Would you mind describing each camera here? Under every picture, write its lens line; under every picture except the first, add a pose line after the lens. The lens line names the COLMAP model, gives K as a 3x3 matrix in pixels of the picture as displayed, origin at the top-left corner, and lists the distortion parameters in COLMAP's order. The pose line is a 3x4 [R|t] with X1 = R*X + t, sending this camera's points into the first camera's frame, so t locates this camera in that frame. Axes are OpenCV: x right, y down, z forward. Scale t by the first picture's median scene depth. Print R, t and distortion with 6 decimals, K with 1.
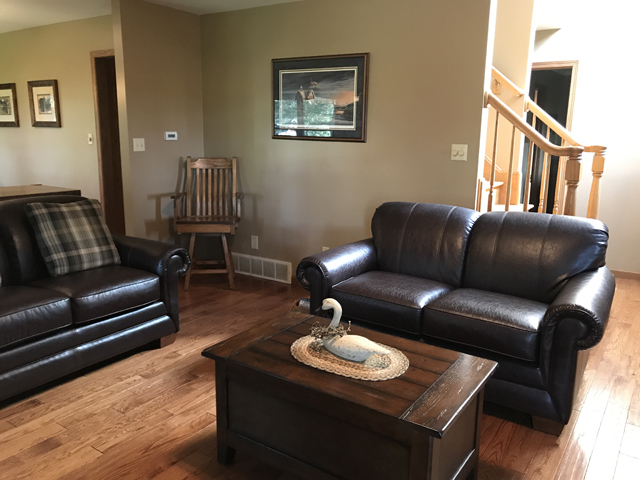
lens RADIAL K [[528.0, 0, 321.8], [0, 528.0, 236.0], [0, 0, 1]] dist [0.034155, -0.035515]
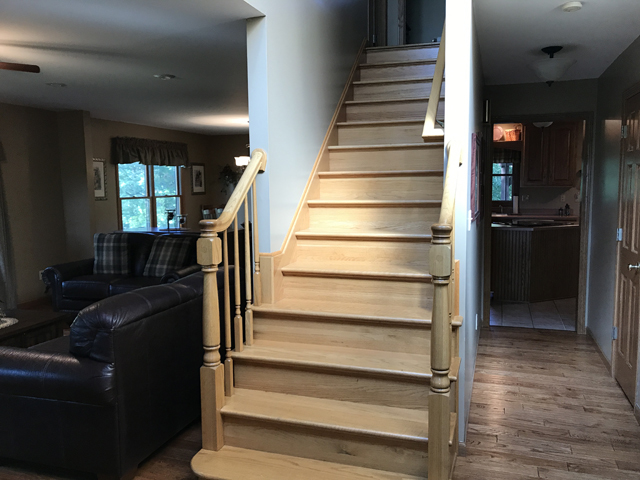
lens RADIAL K [[528.0, 0, 318.5], [0, 528.0, 236.7], [0, 0, 1]] dist [0.034155, -0.035515]
pose [[0.268592, 0.078188, -0.960075, 1.251006], [-0.171647, 0.984633, 0.032168, -0.196680], [0.947837, 0.156154, 0.277886, 0.943822]]
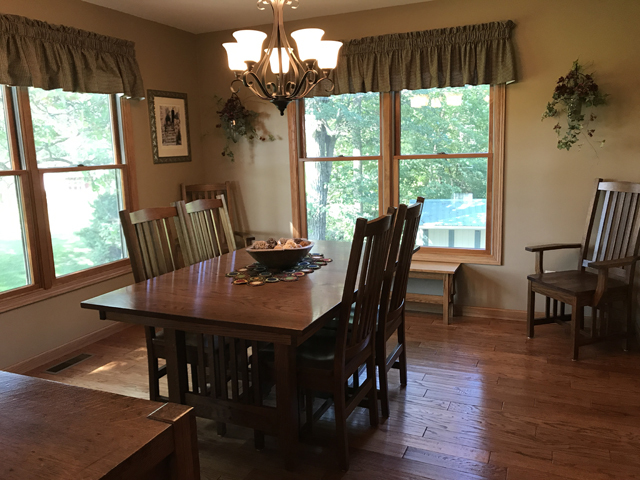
lens RADIAL K [[528.0, 0, 319.9], [0, 528.0, 237.4], [0, 0, 1]] dist [0.034155, -0.035515]
pose [[0.184117, 0.149383, -0.971486, -0.395843], [-0.155700, 0.980336, 0.121236, -0.253382], [0.970494, 0.128939, 0.203756, 1.212478]]
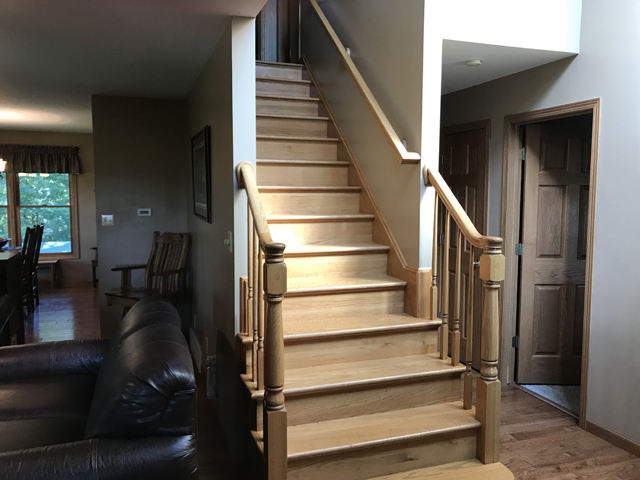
lens RADIAL K [[528.0, 0, 319.0], [0, 528.0, 237.7], [0, 0, 1]] dist [0.034155, -0.035515]
pose [[0.803796, 0.038581, -0.593653, 0.919993], [-0.106578, 0.991089, -0.079895, -0.127957], [0.585280, 0.127490, 0.800745, 0.503531]]
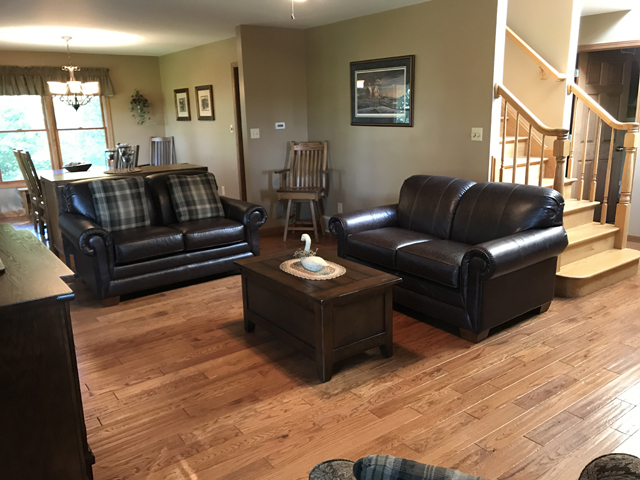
lens RADIAL K [[528.0, 0, 325.1], [0, 528.0, 238.3], [0, 0, 1]] dist [0.034155, -0.035515]
pose [[0.944019, 0.039655, -0.327499, 0.376607], [-0.024769, 0.998467, 0.049503, 0.032932], [0.328960, -0.038620, 0.943554, -0.307272]]
